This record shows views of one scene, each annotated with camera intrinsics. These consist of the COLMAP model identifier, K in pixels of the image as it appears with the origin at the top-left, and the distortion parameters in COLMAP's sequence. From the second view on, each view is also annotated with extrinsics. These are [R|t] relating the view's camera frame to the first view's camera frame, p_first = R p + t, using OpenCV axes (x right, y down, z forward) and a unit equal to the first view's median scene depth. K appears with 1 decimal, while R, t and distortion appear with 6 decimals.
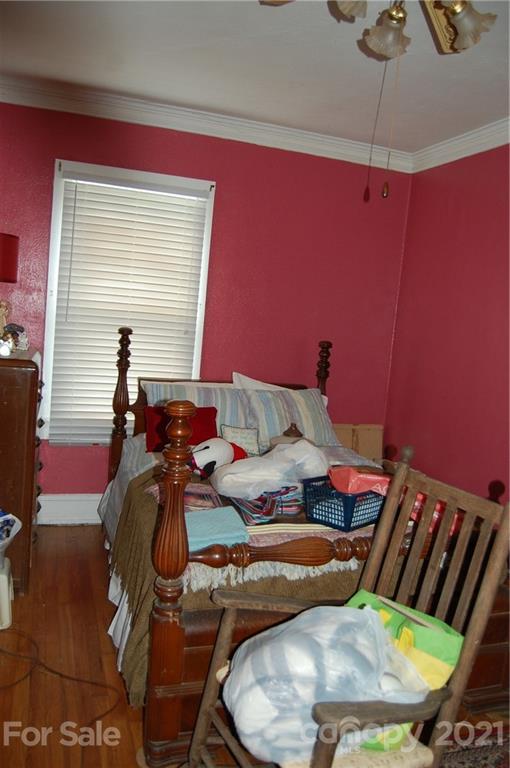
lens RADIAL K [[603.1, 0, 259.4], [0, 603.1, 381.1], [0, 0, 1]] dist [-0.095337, 0.042190]
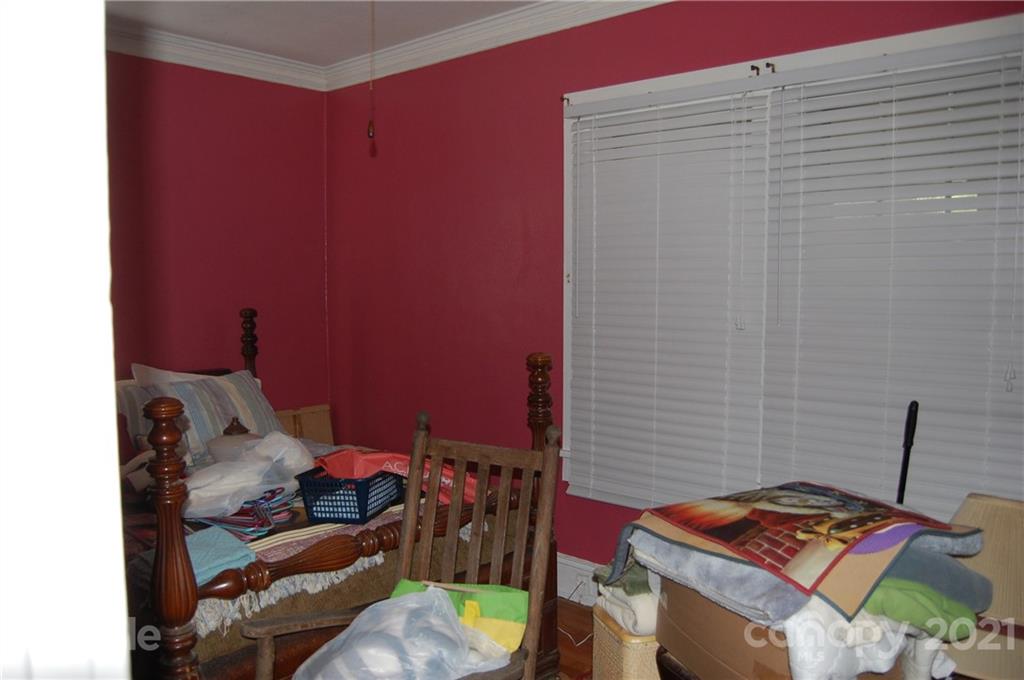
lens RADIAL K [[804.1, 0, 506.4], [0, 804.1, 343.1], [0, 0, 1]] dist [-0.095337, 0.042190]
pose [[0.866000, -0.125736, 0.483977, -0.205479], [0.131198, 0.991096, 0.022727, -0.003238], [-0.482525, 0.043815, 0.874786, -0.114119]]
